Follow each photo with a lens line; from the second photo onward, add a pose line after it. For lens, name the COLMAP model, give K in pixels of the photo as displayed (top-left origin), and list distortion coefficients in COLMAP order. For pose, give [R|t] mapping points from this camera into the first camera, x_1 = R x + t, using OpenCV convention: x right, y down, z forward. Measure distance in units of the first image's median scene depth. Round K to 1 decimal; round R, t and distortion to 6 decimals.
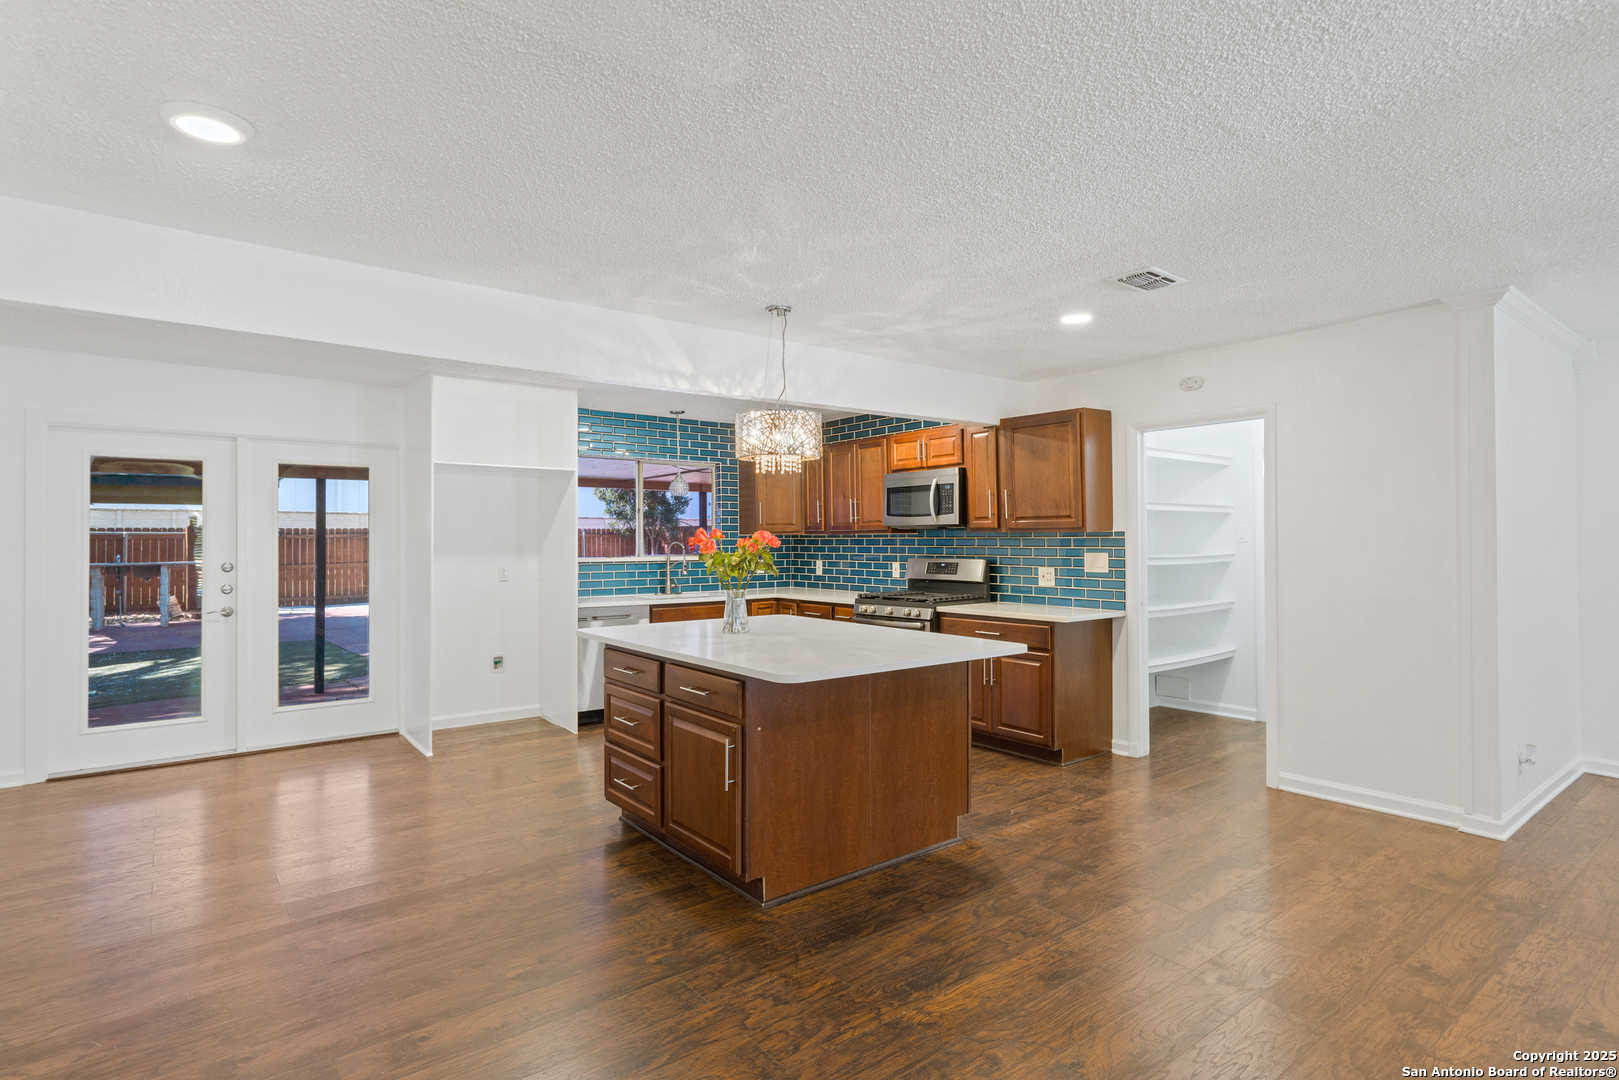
lens RADIAL K [[820.7, 0, 802.6], [0, 820.7, 538.5], [0, 0, 1]] dist [0.004447, 0.000766]
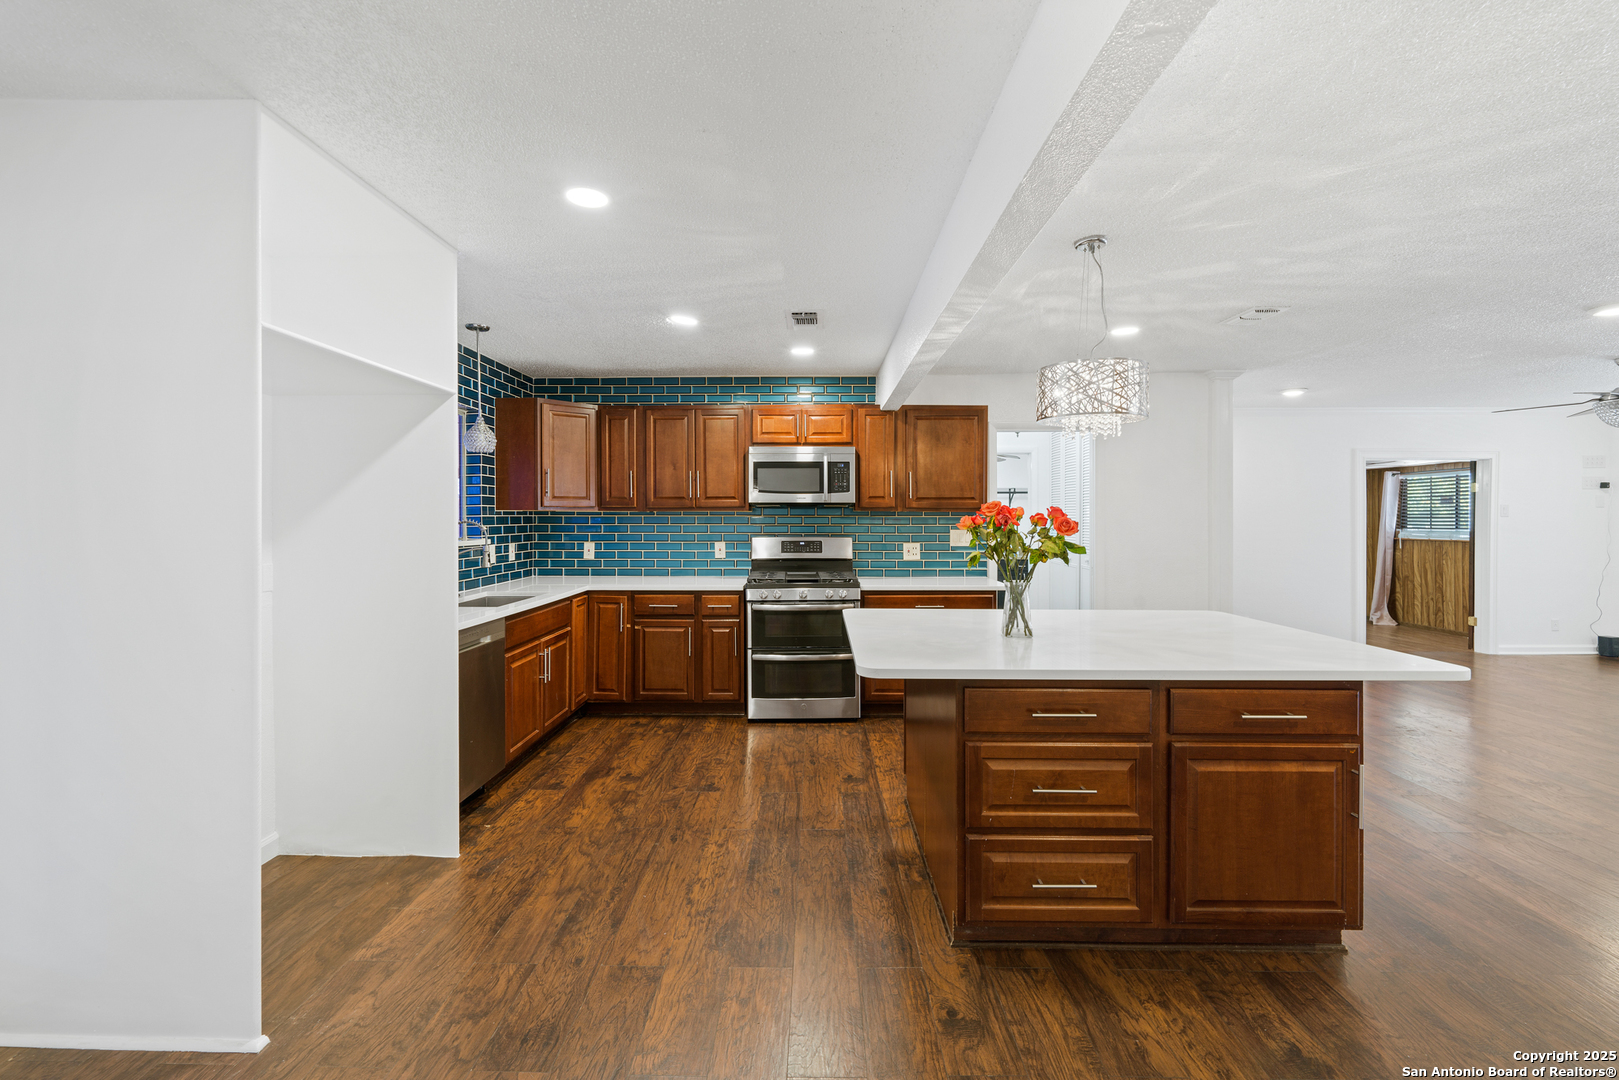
lens RADIAL K [[668.2, 0, 799.2], [0, 668.2, 518.3], [0, 0, 1]] dist [-0.004173, -0.000215]
pose [[0.627564, 0.003463, 0.778557, -0.550740], [-0.003805, 0.999992, -0.001381, 0.003463], [-0.778556, -0.002096, 0.627572, 0.594092]]
